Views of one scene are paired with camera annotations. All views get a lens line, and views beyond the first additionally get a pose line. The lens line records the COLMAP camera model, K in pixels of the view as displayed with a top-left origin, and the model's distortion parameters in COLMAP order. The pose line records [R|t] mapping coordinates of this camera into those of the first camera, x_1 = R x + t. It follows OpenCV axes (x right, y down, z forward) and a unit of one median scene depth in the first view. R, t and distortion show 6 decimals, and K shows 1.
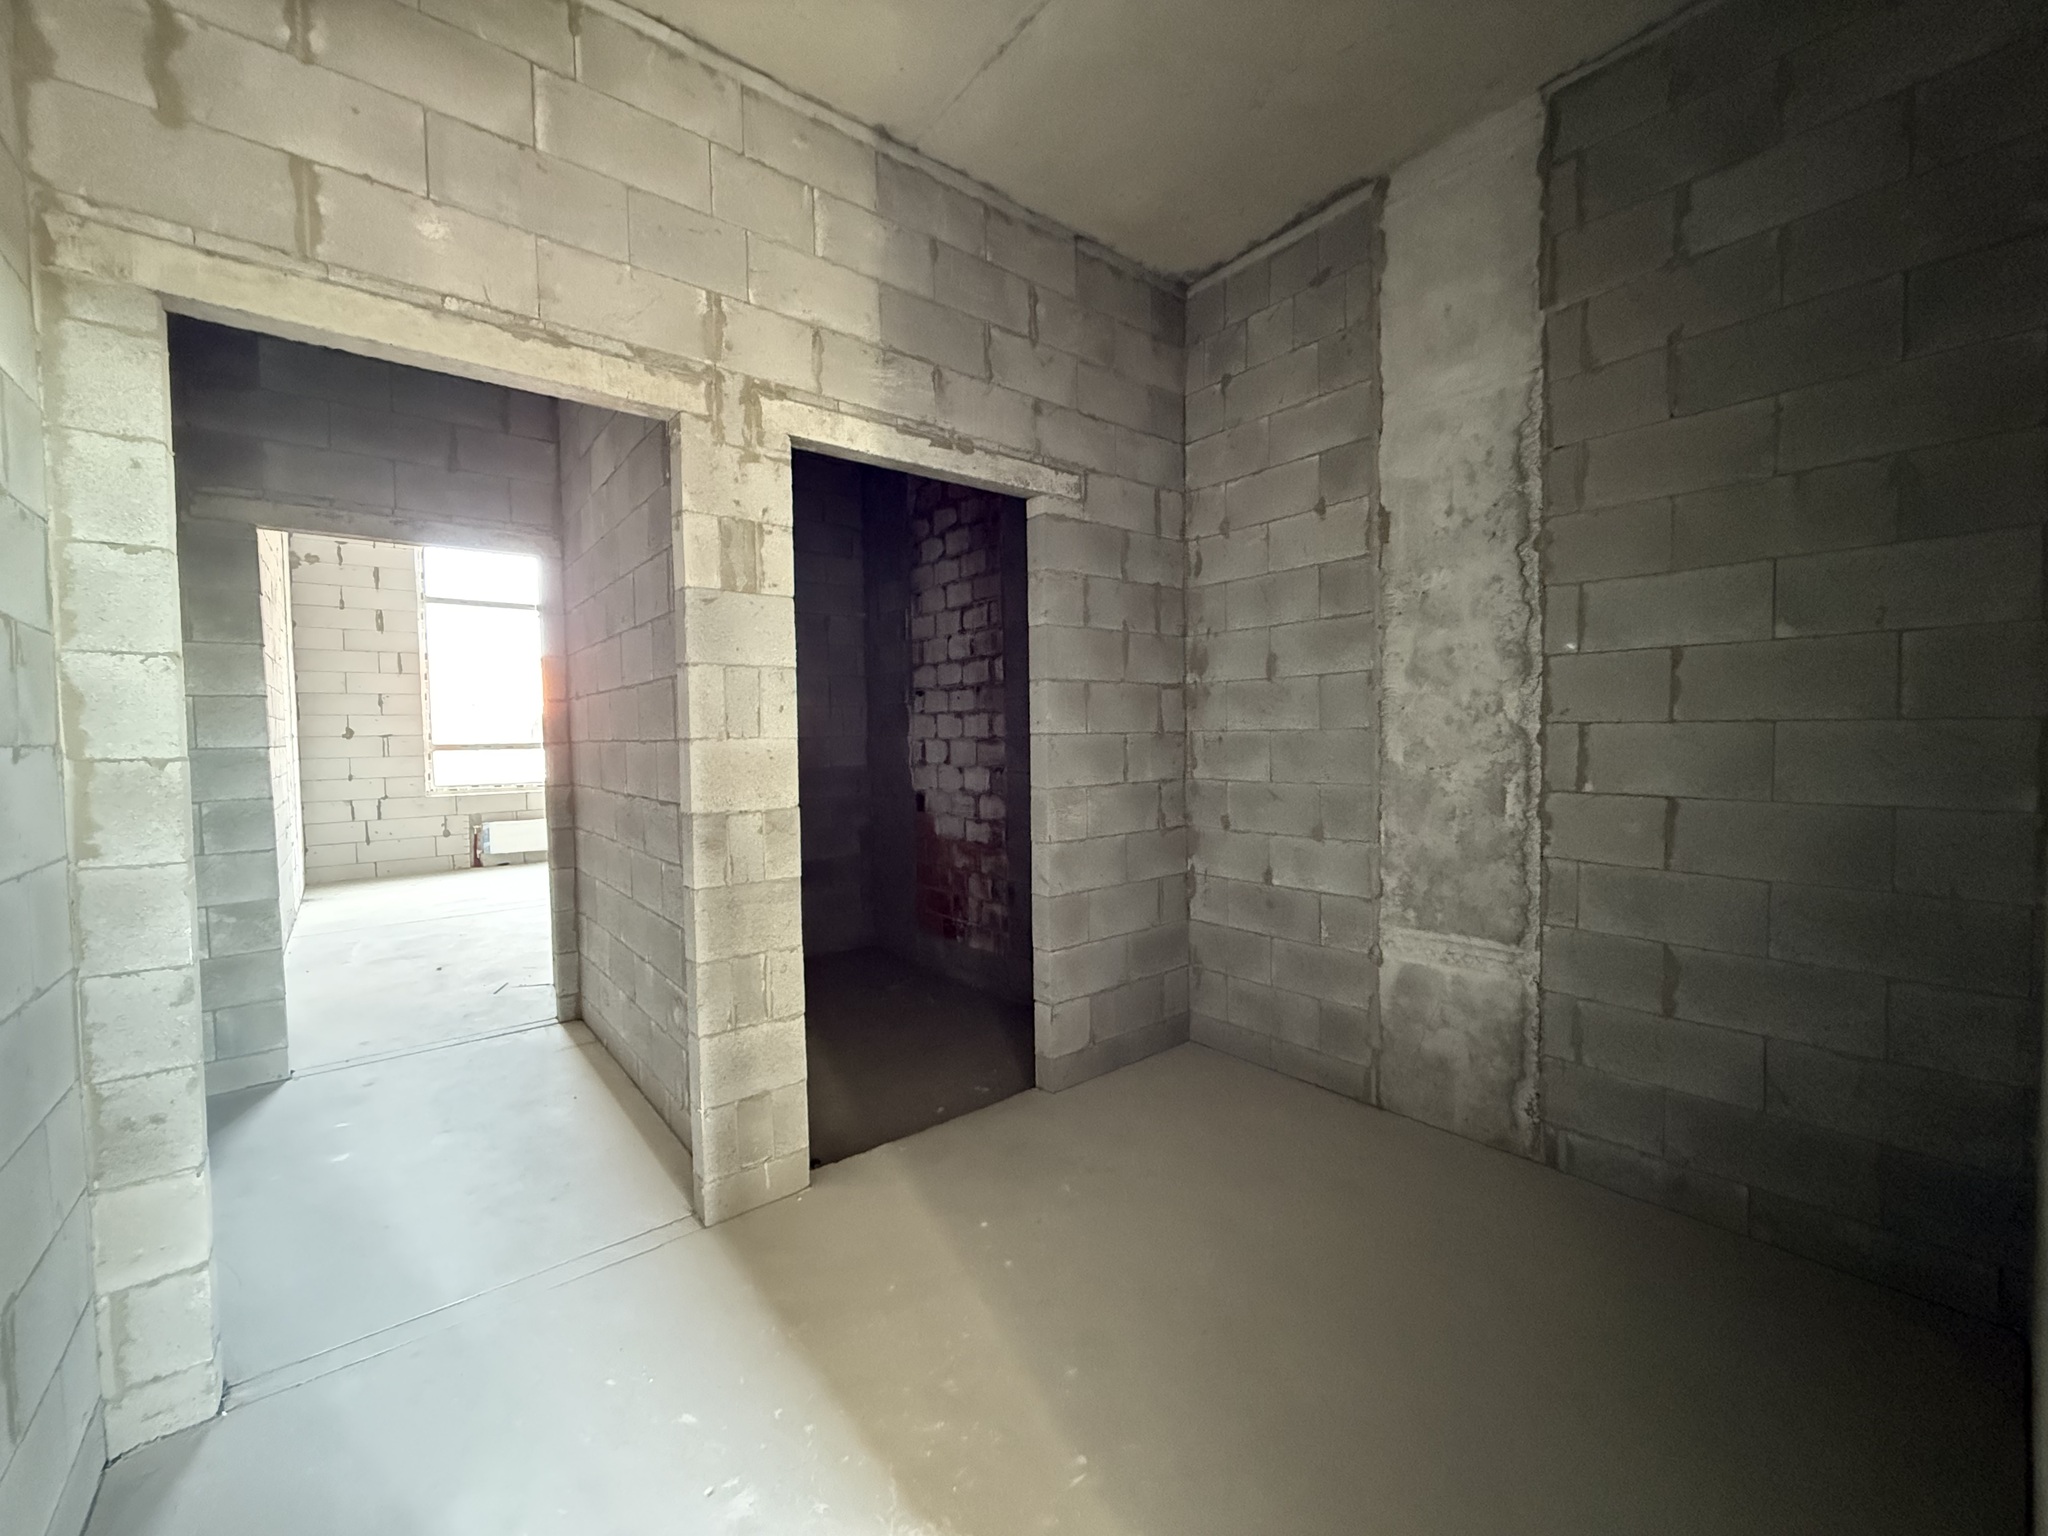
lens RADIAL K [[815.8, 0, 1023.7], [0, 815.8, 767.5], [0, 0, 1]] dist [0.001487, -0.000389]
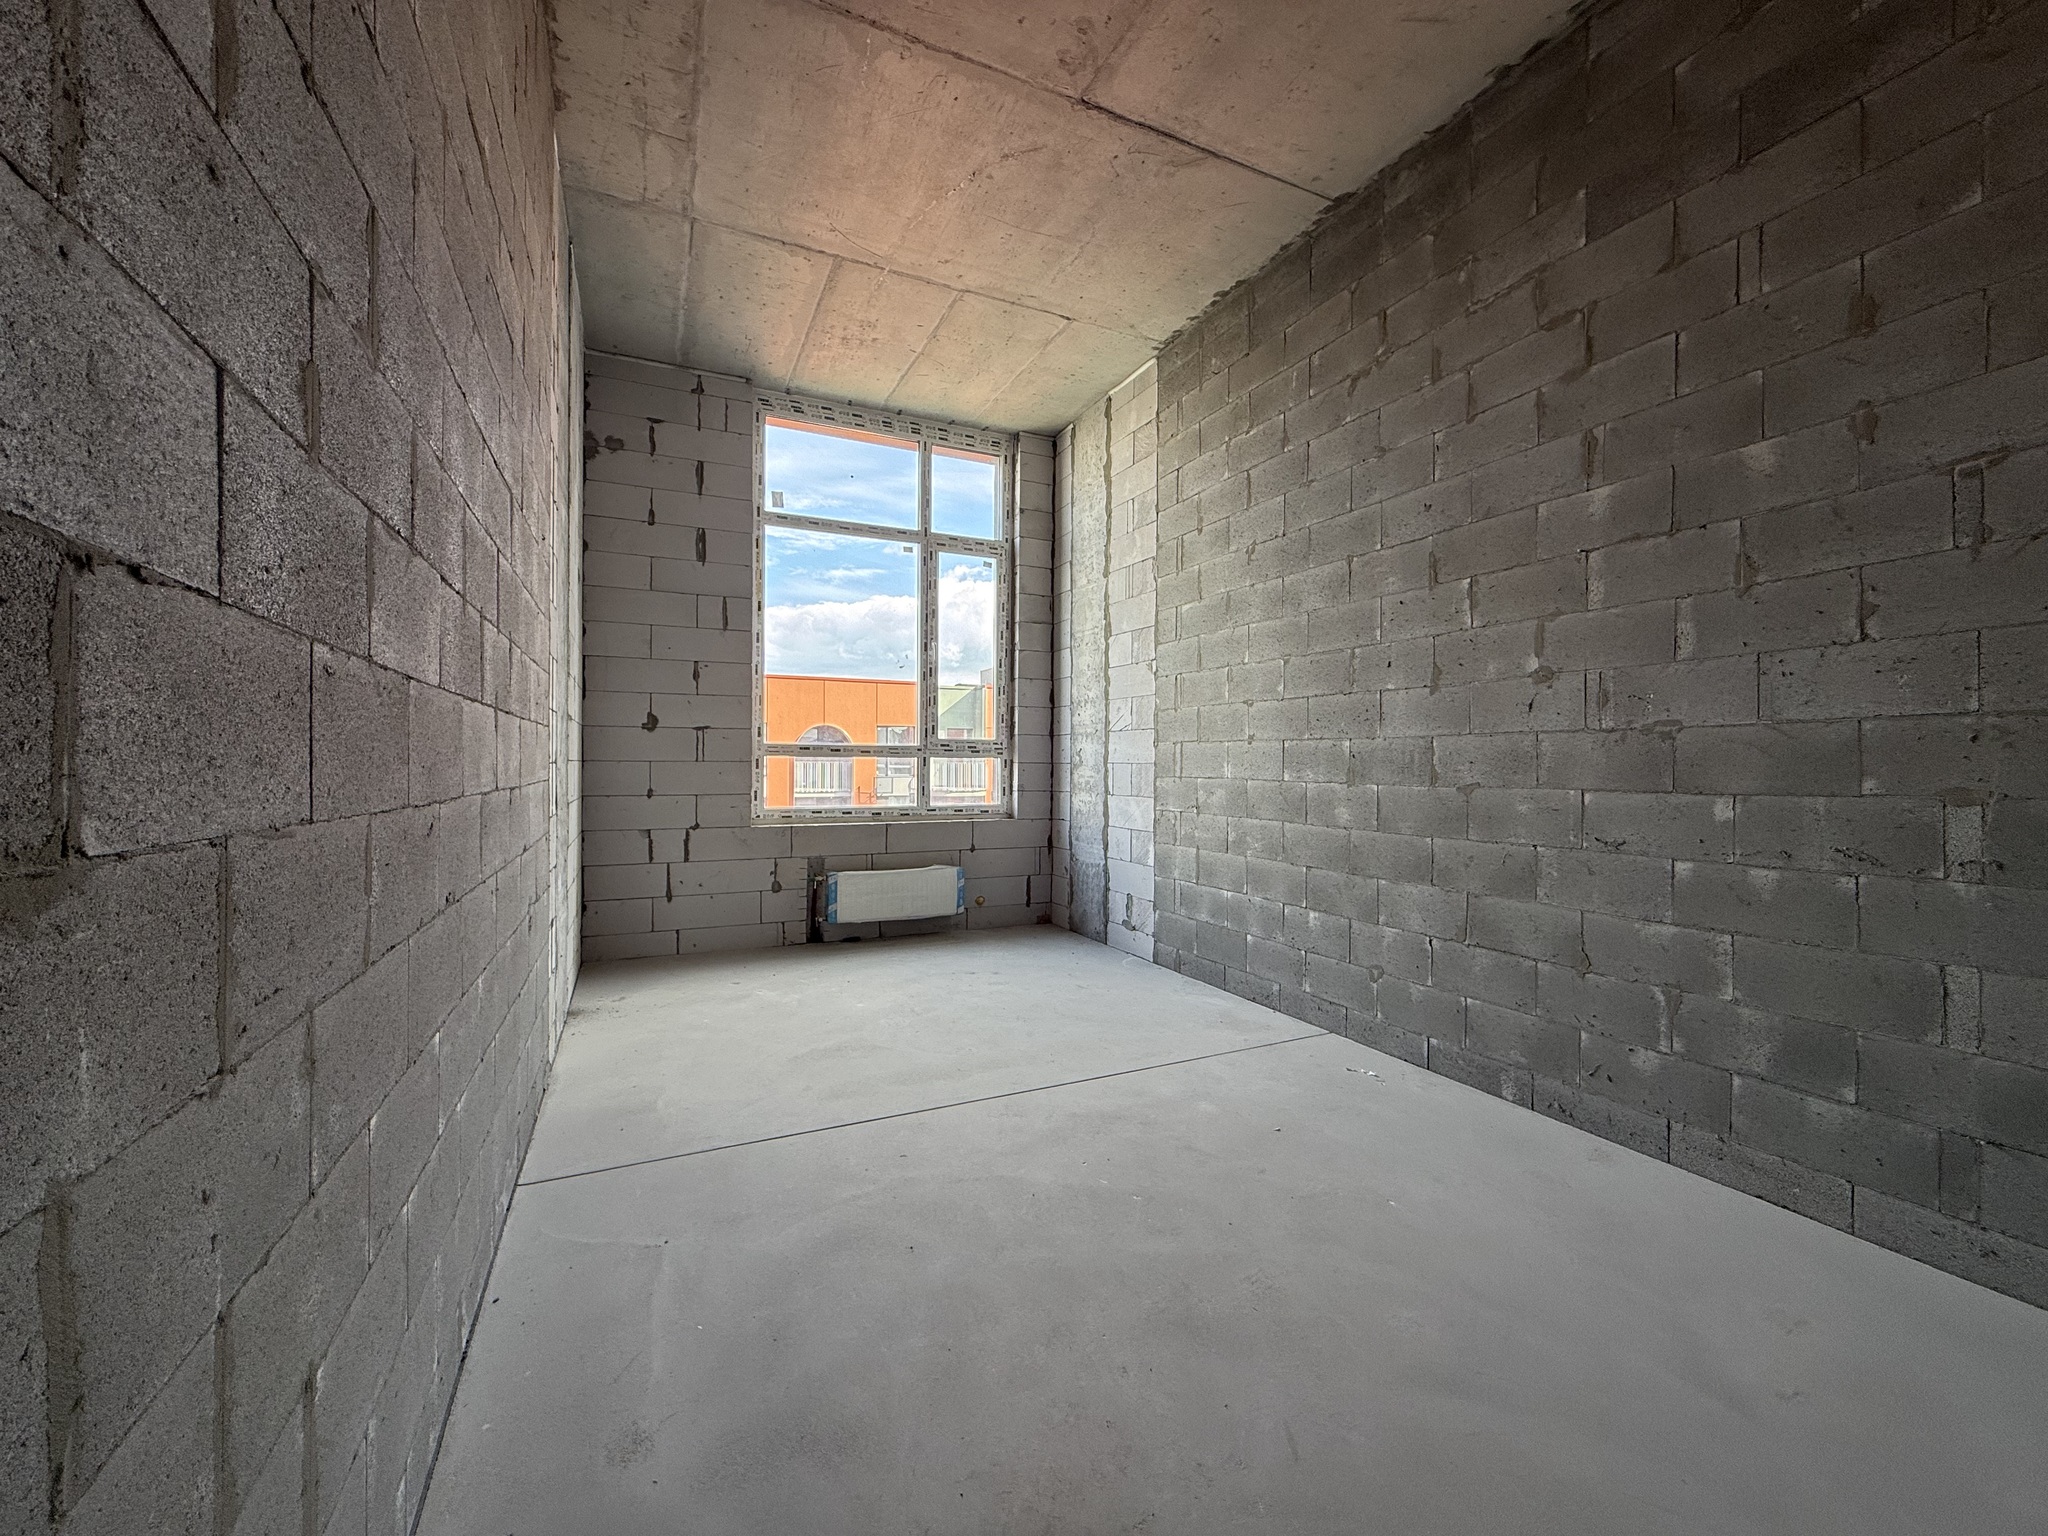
lens RADIAL K [[815.8, 0, 1020.9], [0, 815.8, 766.2], [0, 0, 1]] dist [0.001487, -0.000389]
pose [[0.969766, 0.014785, -0.243588, -0.384456], [-0.026361, 0.998669, -0.044333, 0.011584], [0.242608, 0.049414, 0.968865, 0.447616]]
